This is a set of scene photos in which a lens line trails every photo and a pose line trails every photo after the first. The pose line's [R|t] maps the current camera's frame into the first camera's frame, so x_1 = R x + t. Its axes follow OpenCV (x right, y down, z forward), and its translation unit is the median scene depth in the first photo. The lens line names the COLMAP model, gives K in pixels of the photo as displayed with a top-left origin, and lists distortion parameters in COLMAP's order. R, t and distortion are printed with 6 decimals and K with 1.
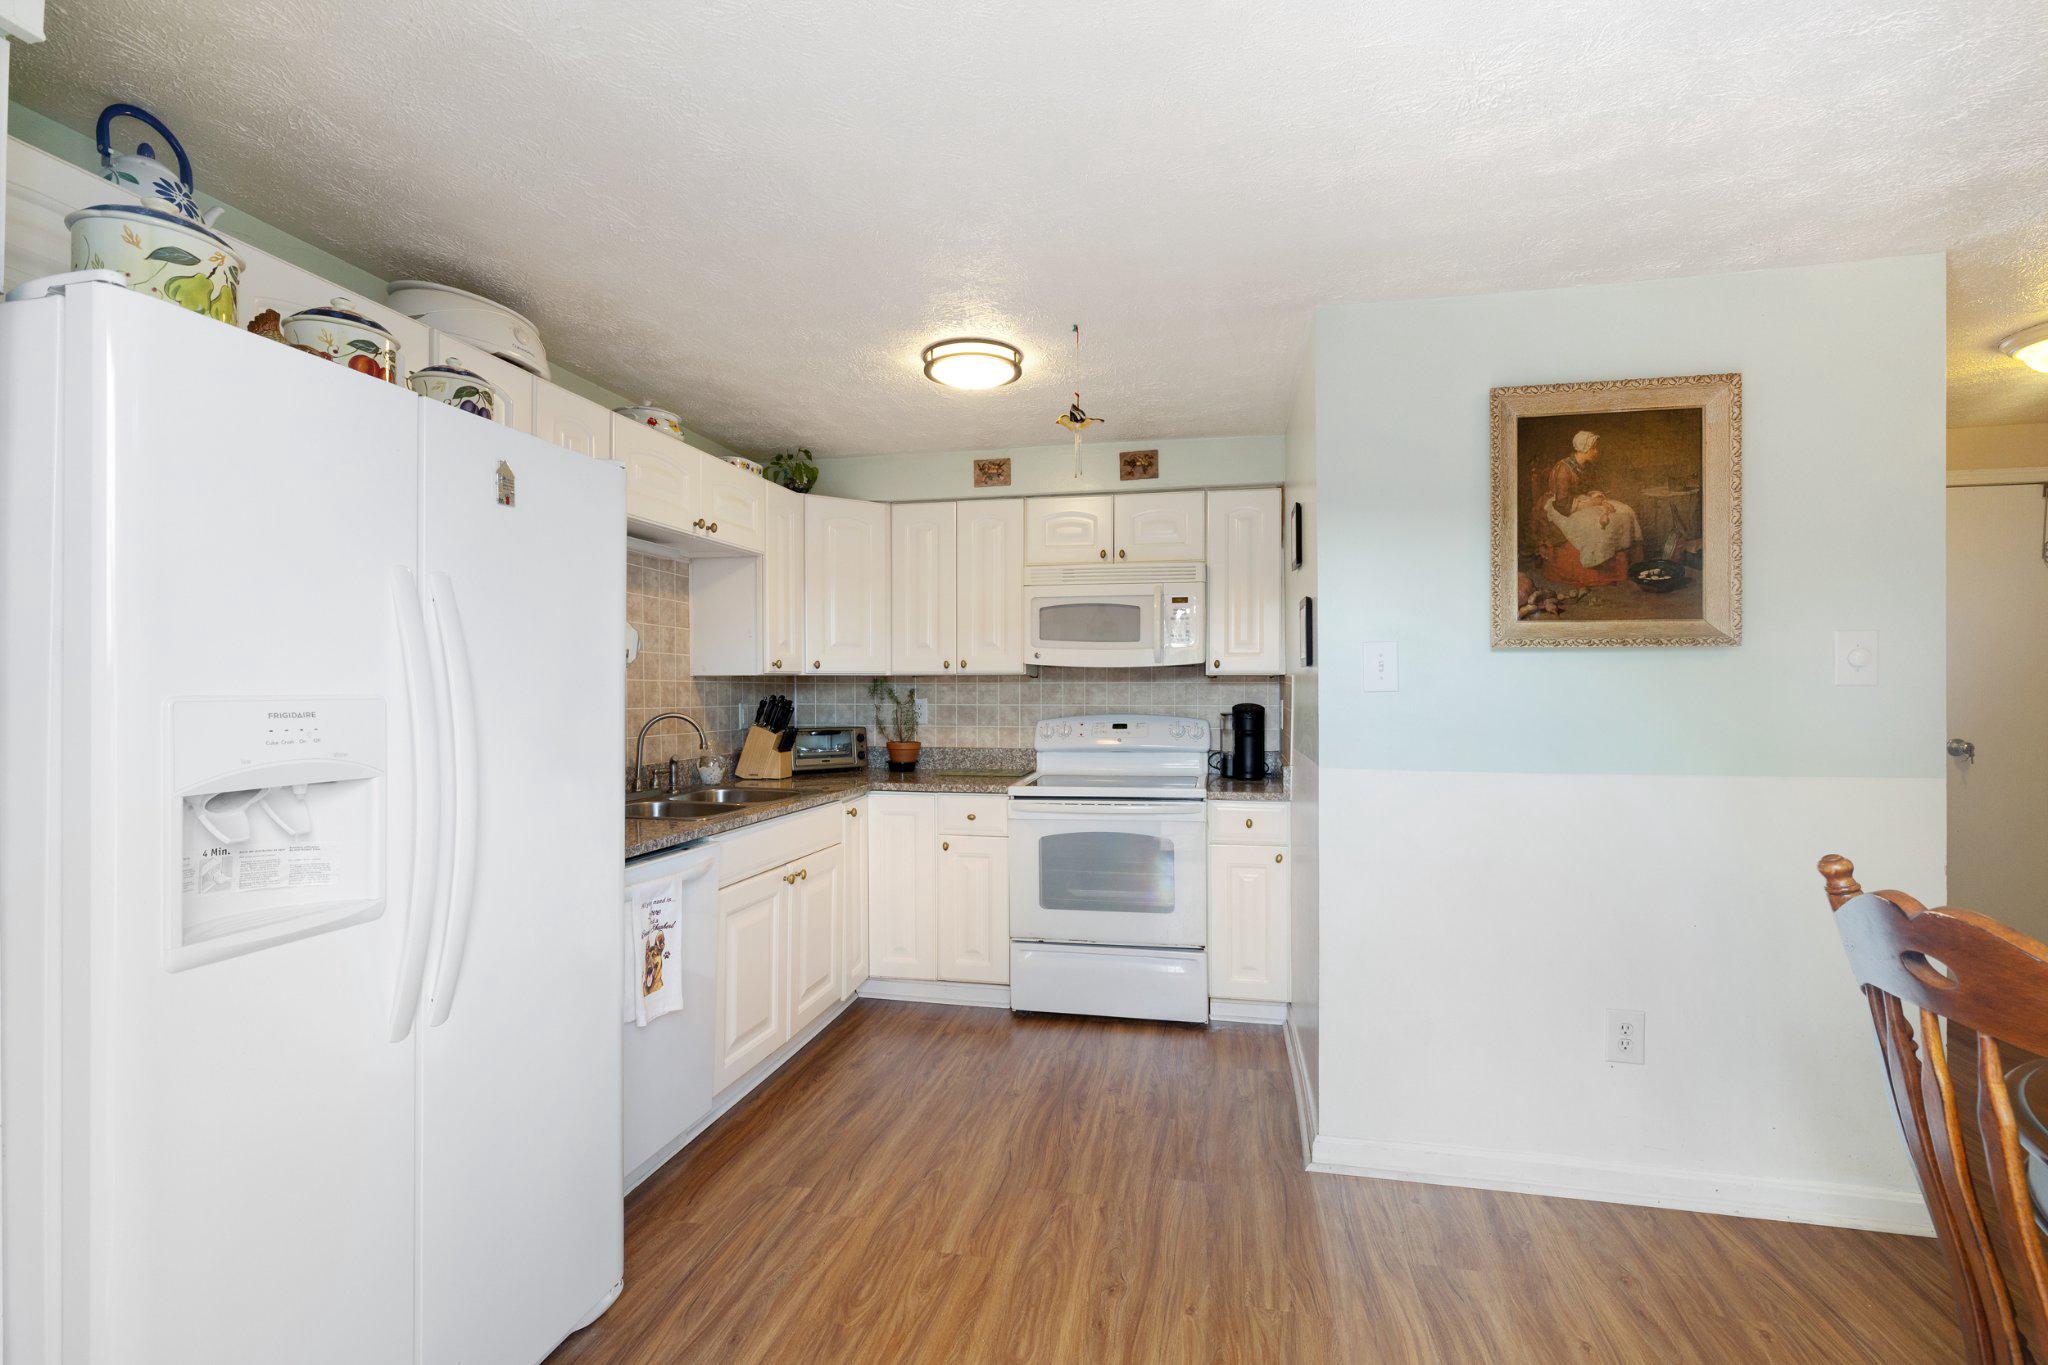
lens RADIAL K [[917.2, 0, 1026.1], [0, 917.2, 692.8], [0, 0, 1]] dist [-0.007656, 0.001738]
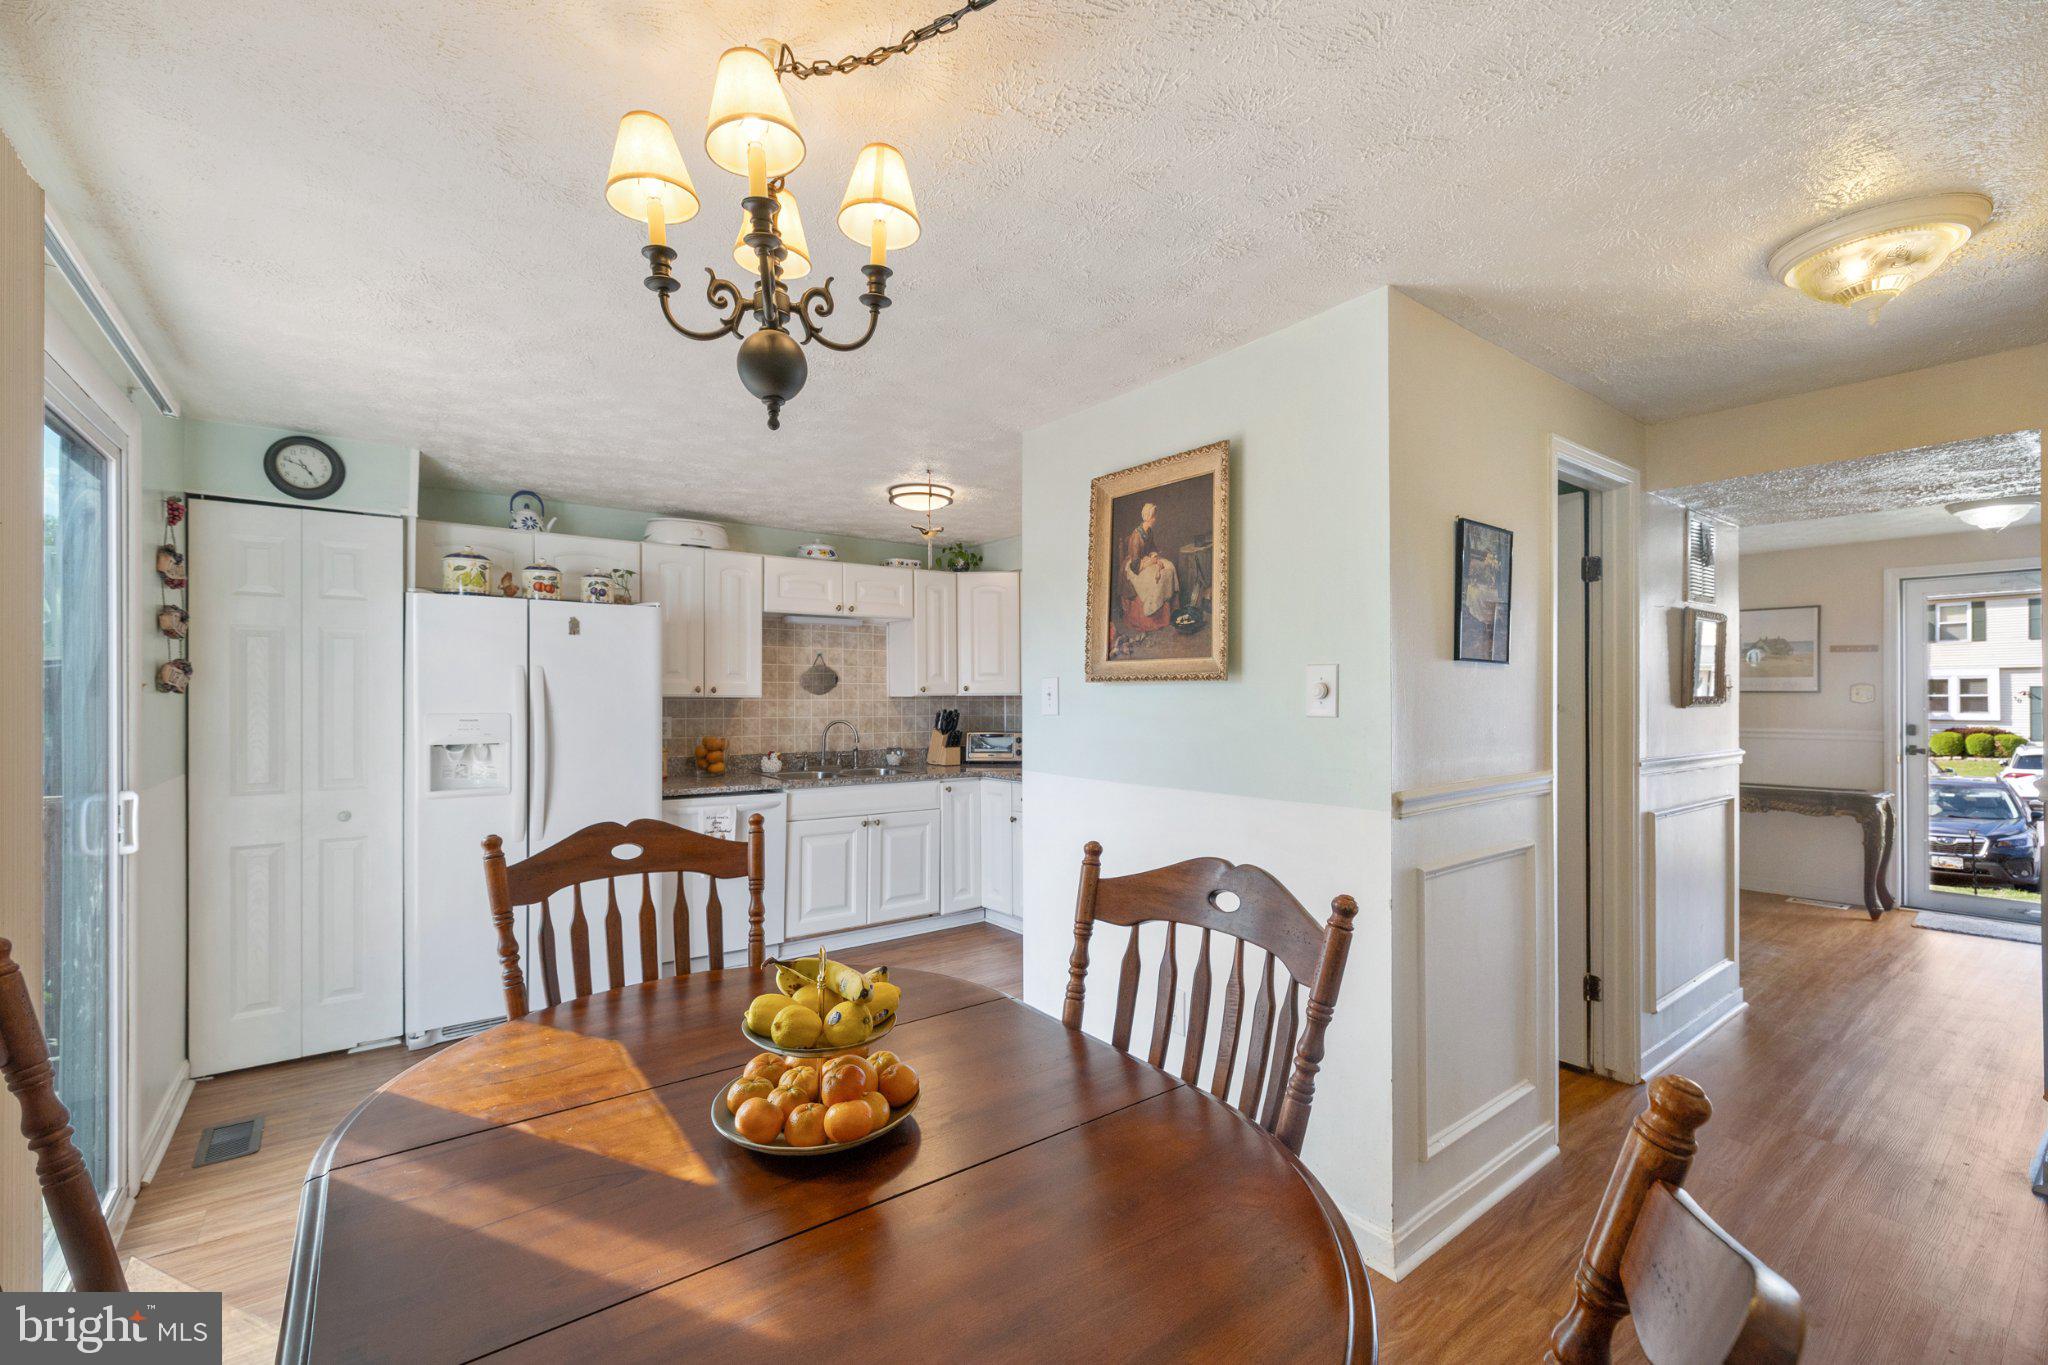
lens RADIAL K [[862.4, 0, 1020.1], [0, 862.4, 692.1], [0, 0, 1]] dist [0.001081, -0.000132]
pose [[0.759168, -0.002118, -0.650891, 1.004774], [-0.002665, 0.999976, -0.006363, -0.022710], [0.650889, 0.006565, 0.759145, 0.015650]]
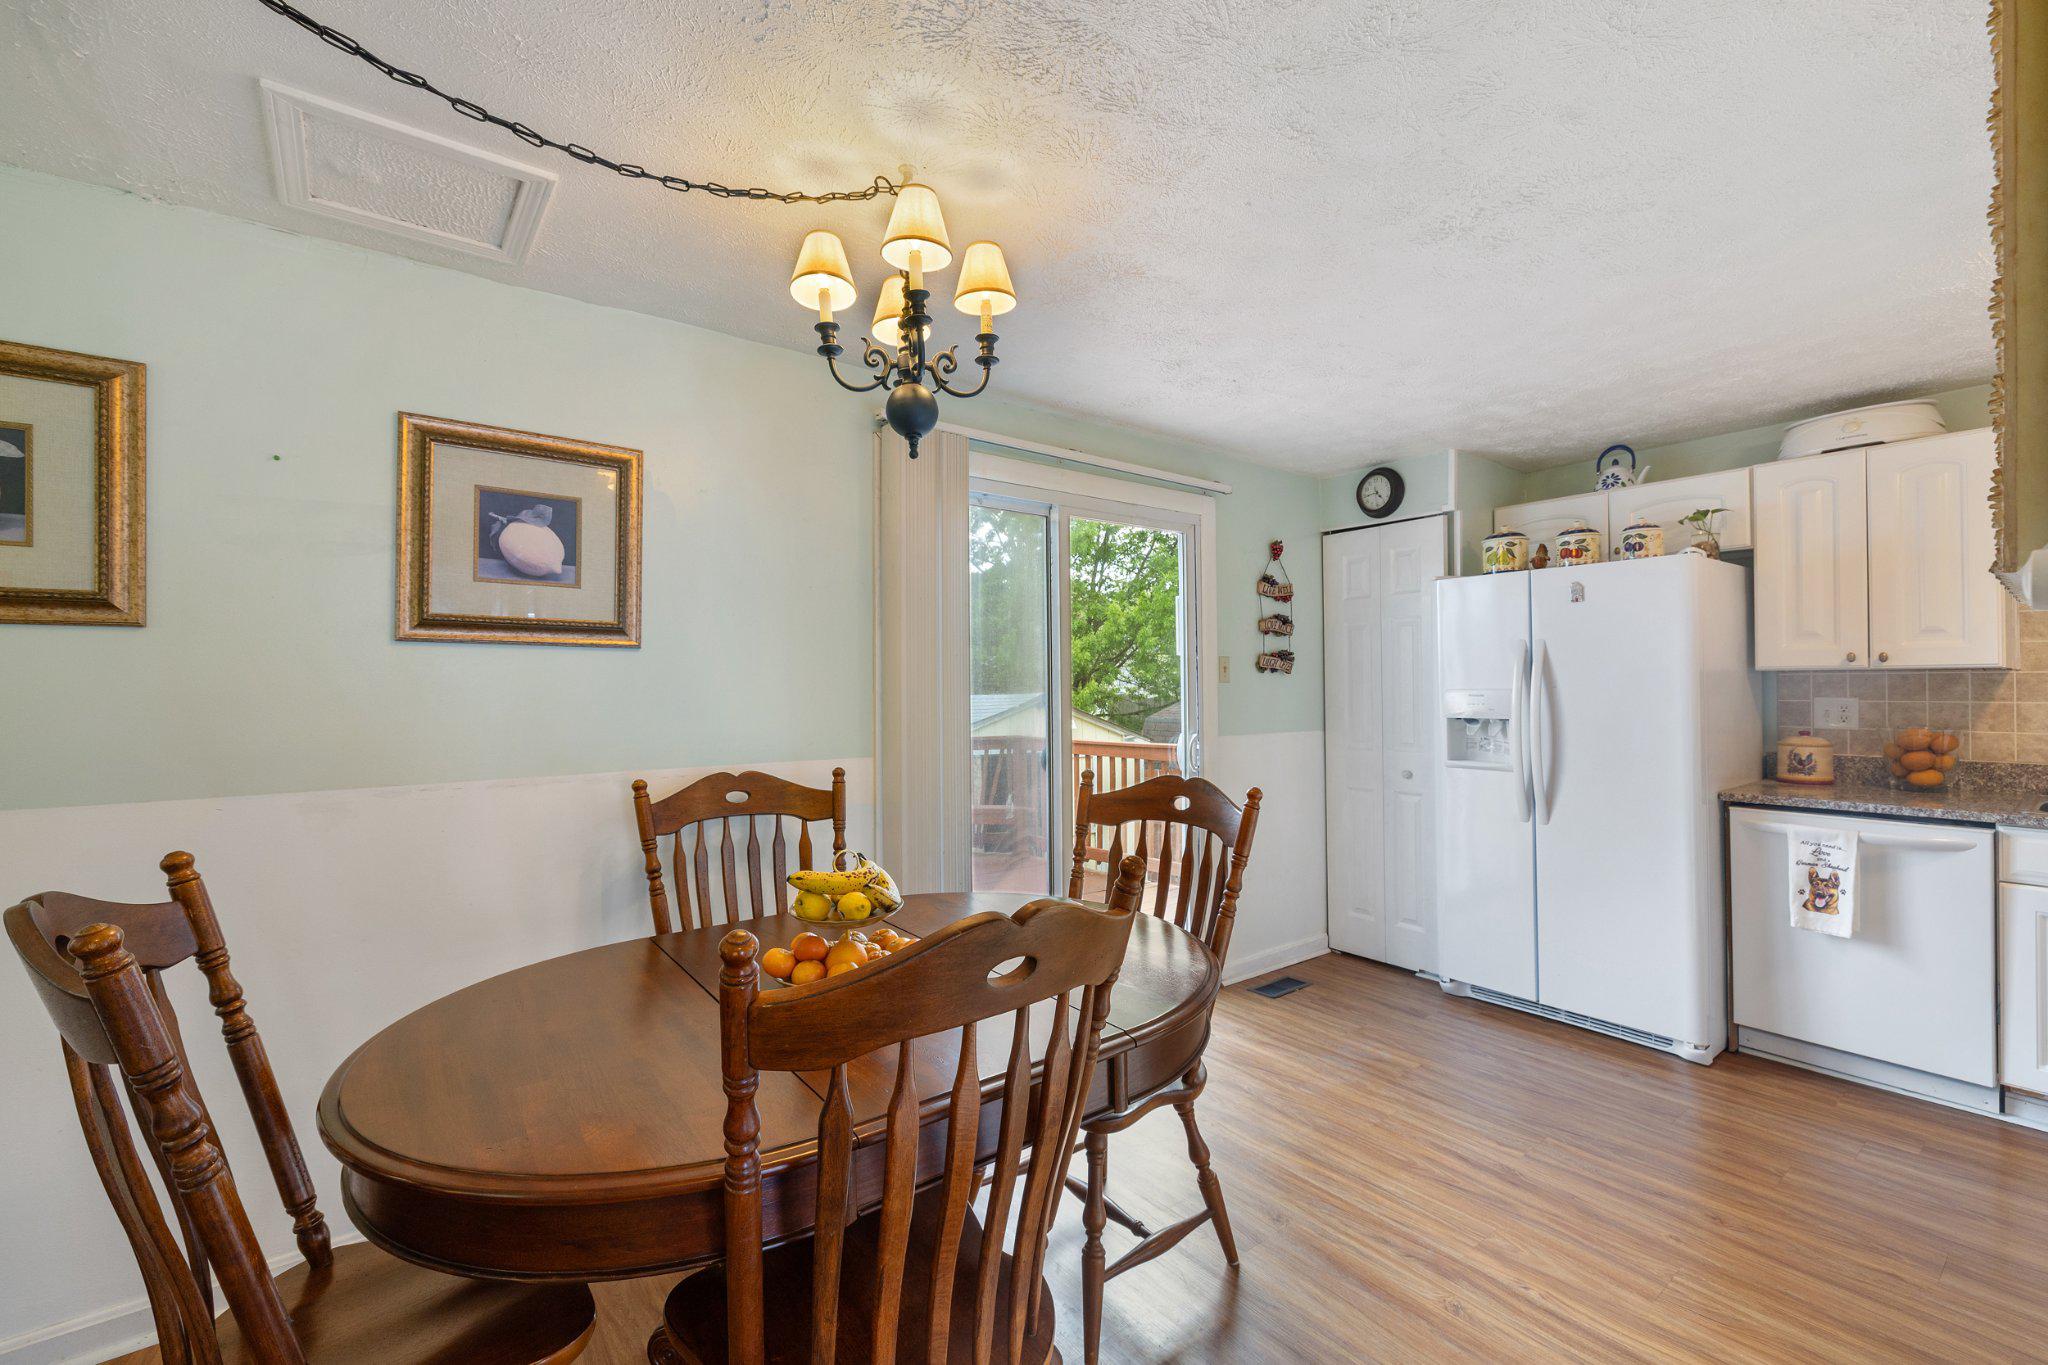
lens RADIAL K [[862.4, 0, 1026.6], [0, 862.4, 679.8], [0, 0, 1]] dist [0.001081, -0.000132]
pose [[-0.646449, -0.000538, -0.762957, 1.013864], [0.006158, 0.999964, -0.005922, -0.008686], [0.762932, -0.008527, -0.646422, 0.727072]]
